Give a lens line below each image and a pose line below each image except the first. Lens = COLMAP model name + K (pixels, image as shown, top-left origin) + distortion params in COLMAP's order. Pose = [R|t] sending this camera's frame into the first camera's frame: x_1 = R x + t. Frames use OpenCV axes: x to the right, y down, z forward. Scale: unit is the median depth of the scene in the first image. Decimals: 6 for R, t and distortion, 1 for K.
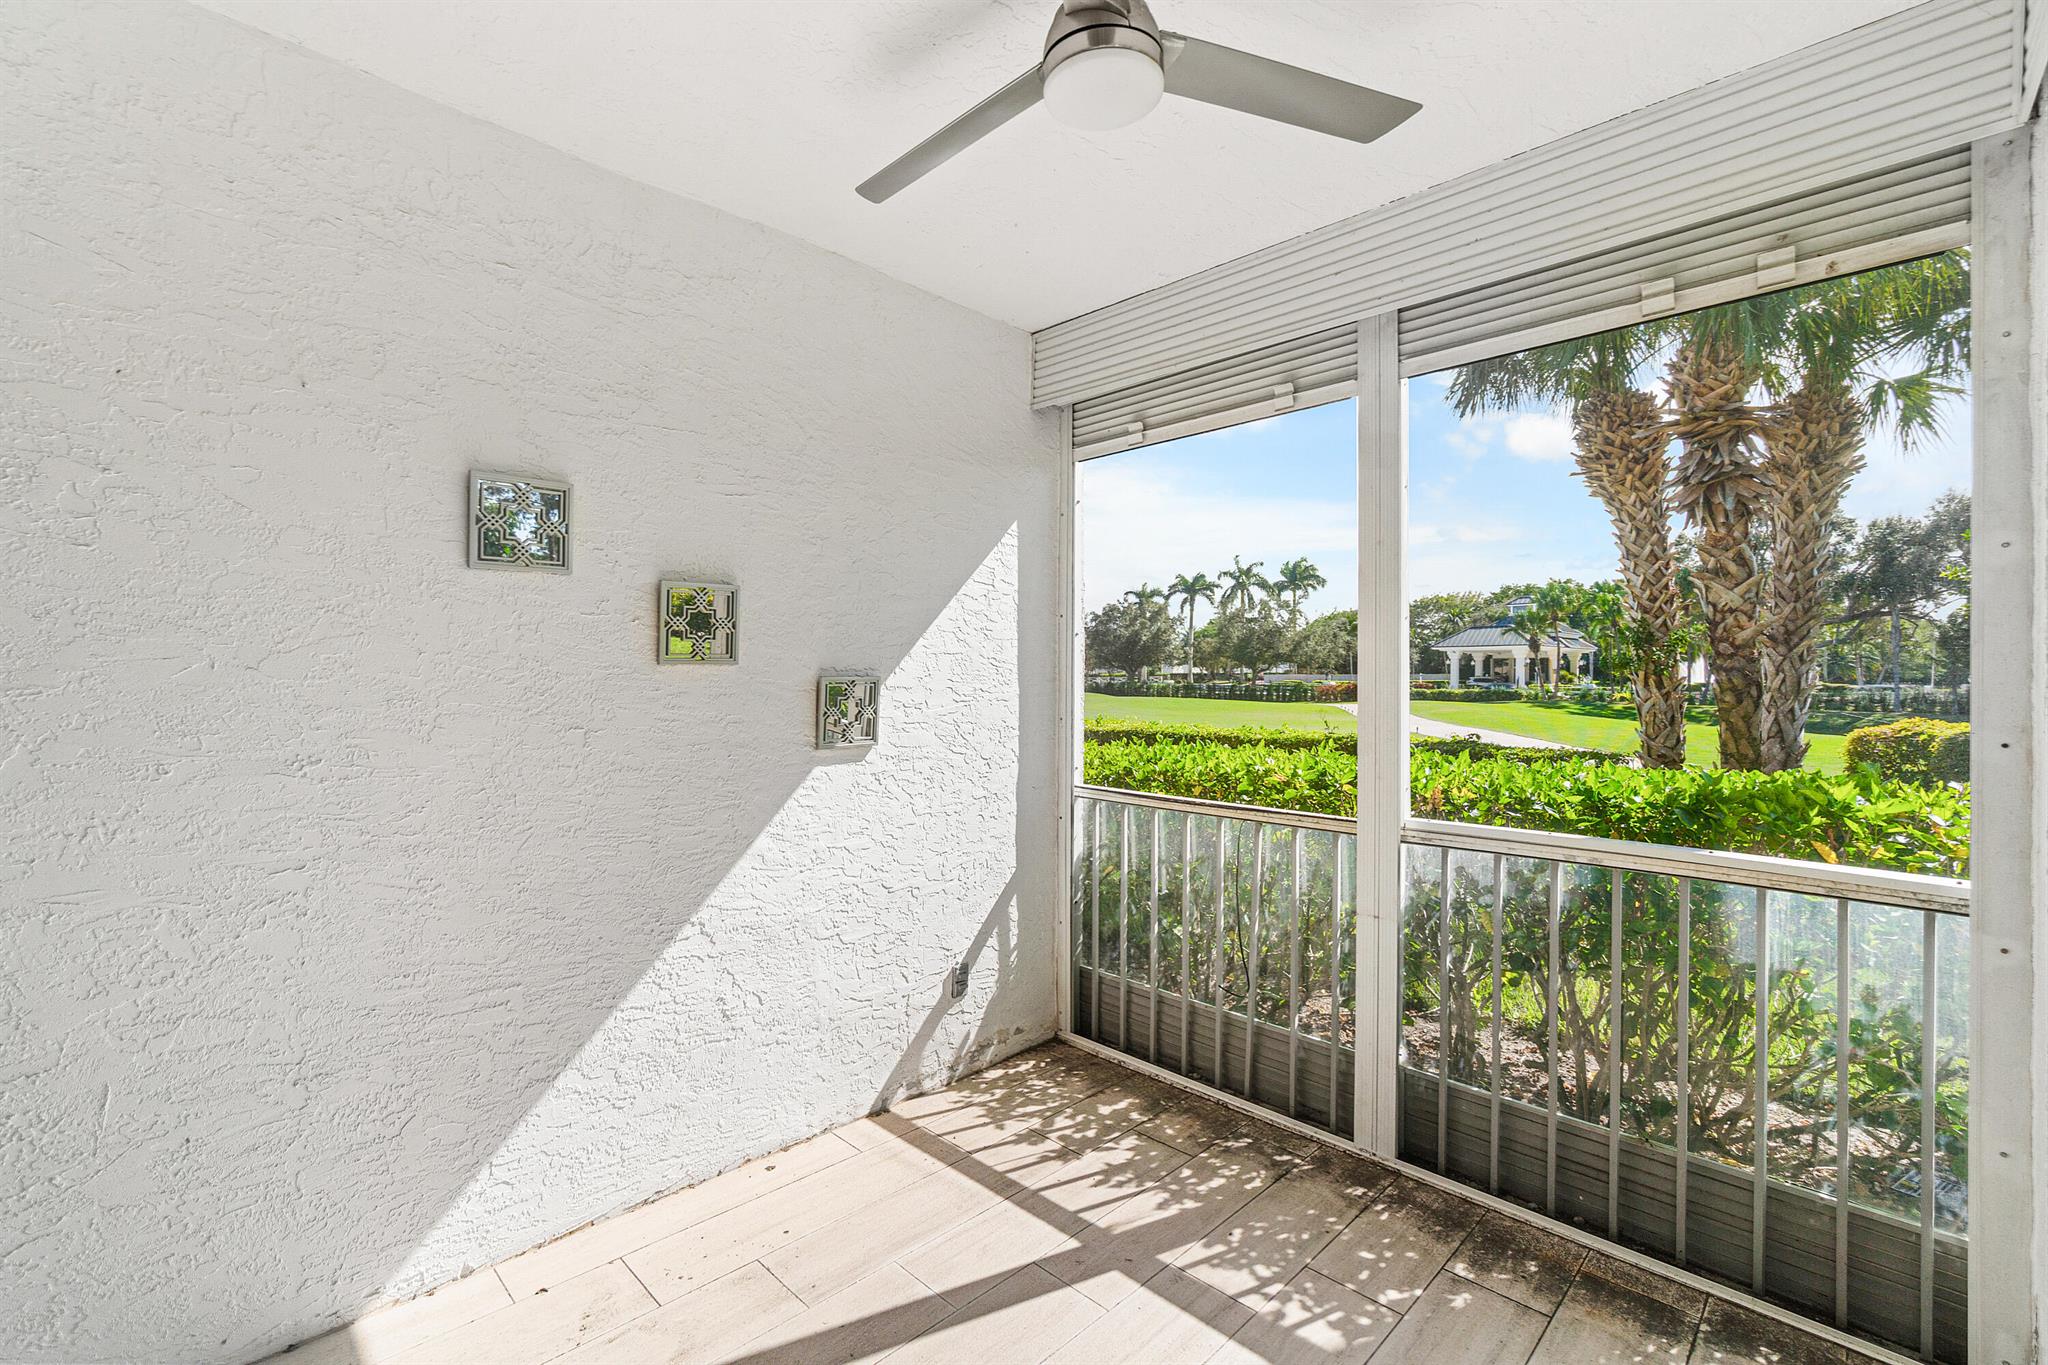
lens RADIAL K [[901.0, 0, 1059.9], [0, 901.0, 672.4], [0, 0, 1]] dist [-0.007538, 0.002130]
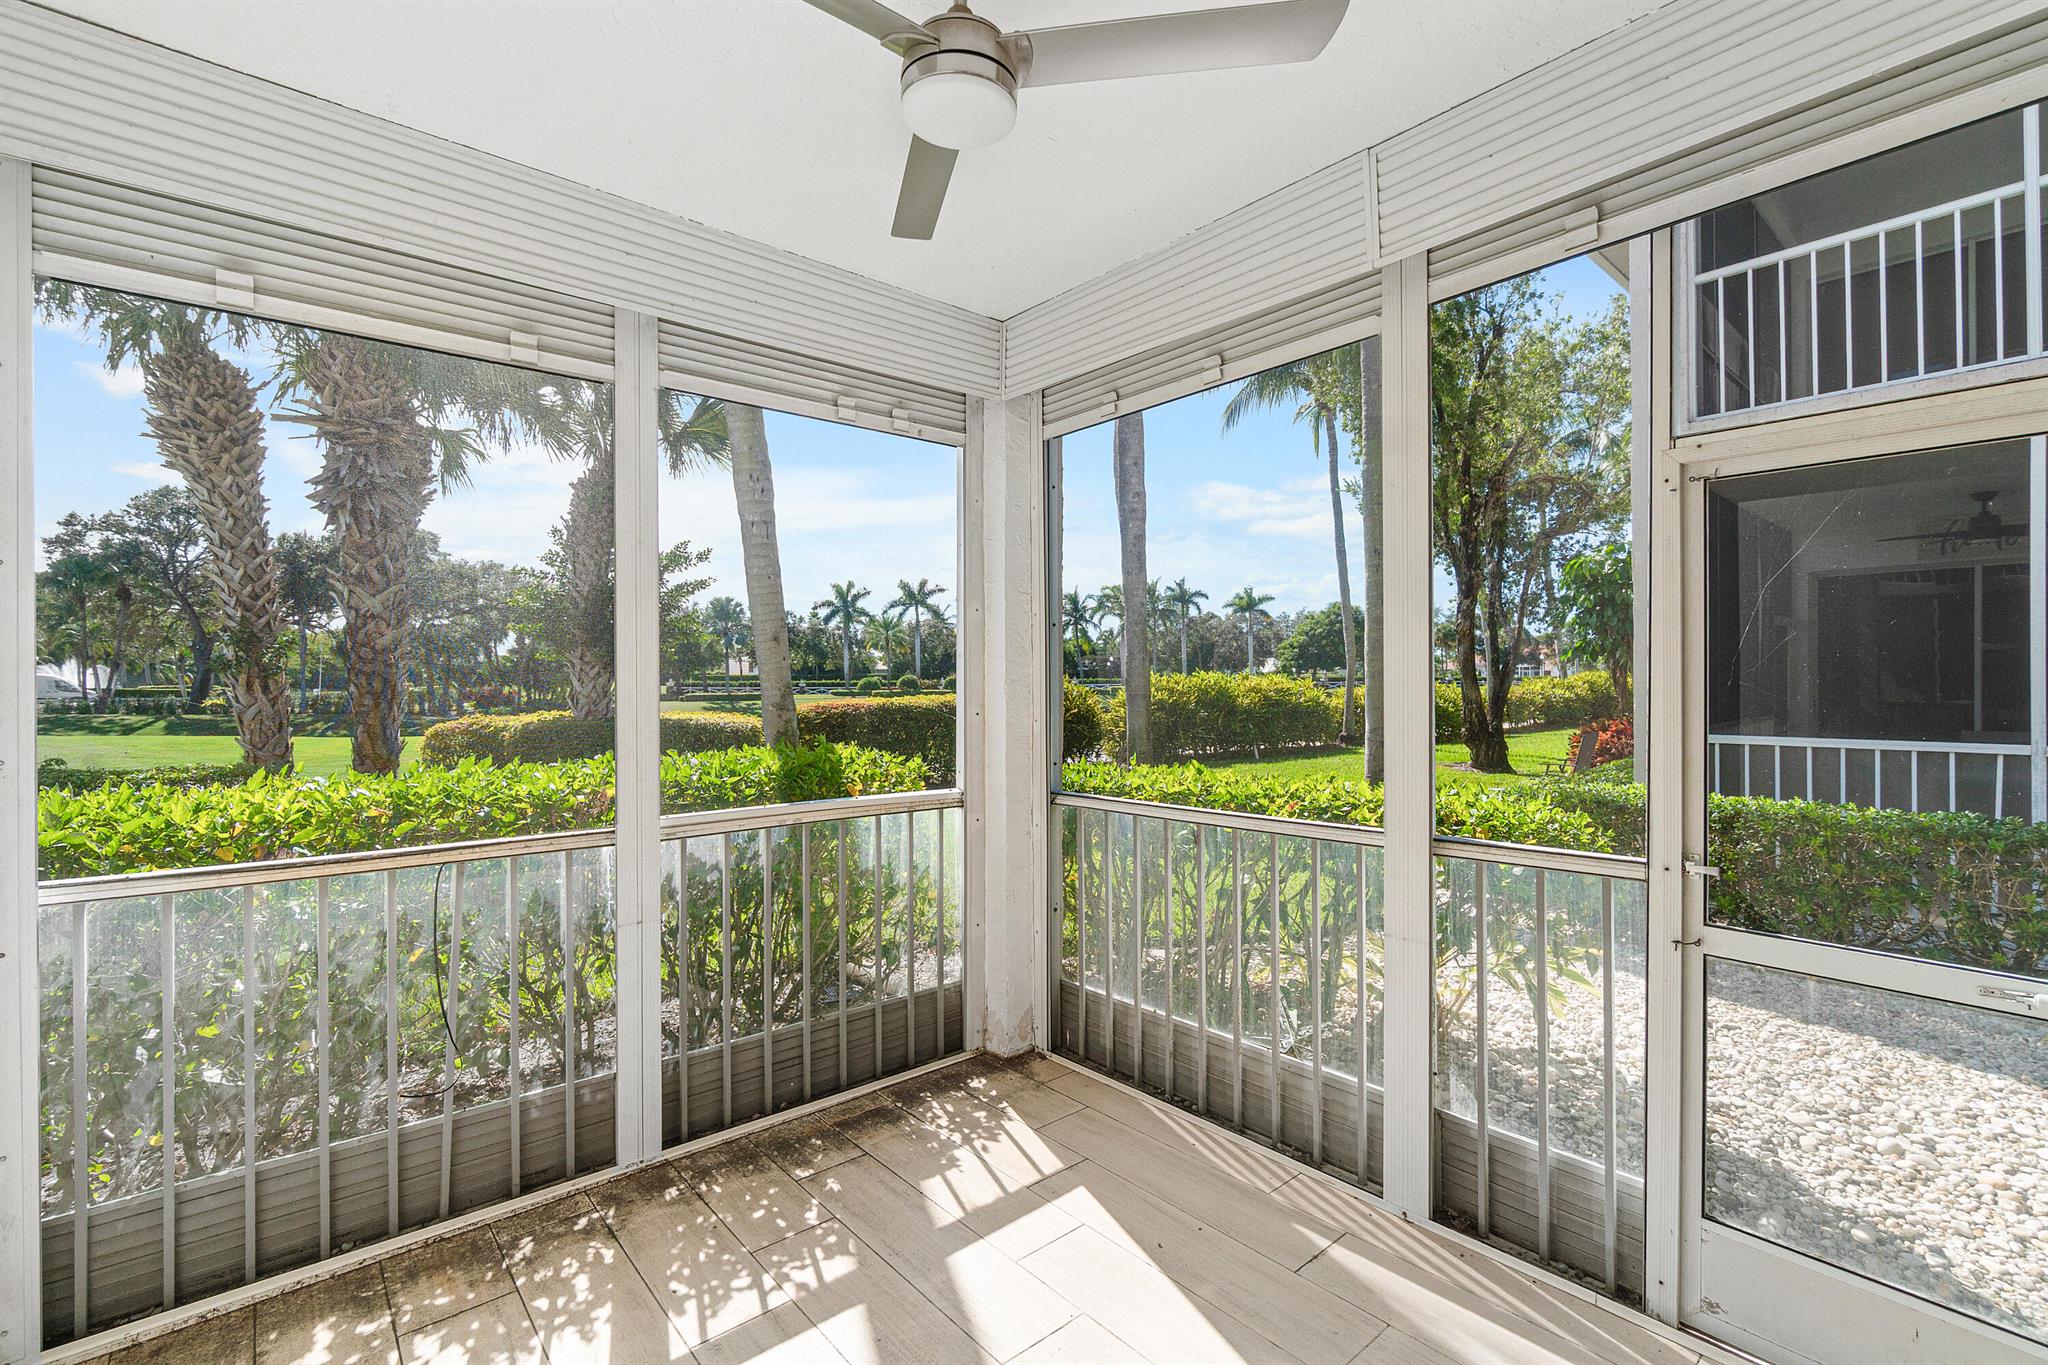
lens RADIAL K [[901.0, 0, 992.0], [0, 901.0, 685.3], [0, 0, 1]] dist [-0.007538, 0.002130]
pose [[0.109639, -0.007737, 0.993941, -0.185226], [-0.001644, 0.999967, 0.007966, 0.000928], [-0.993970, -0.002507, 0.109622, 0.160108]]
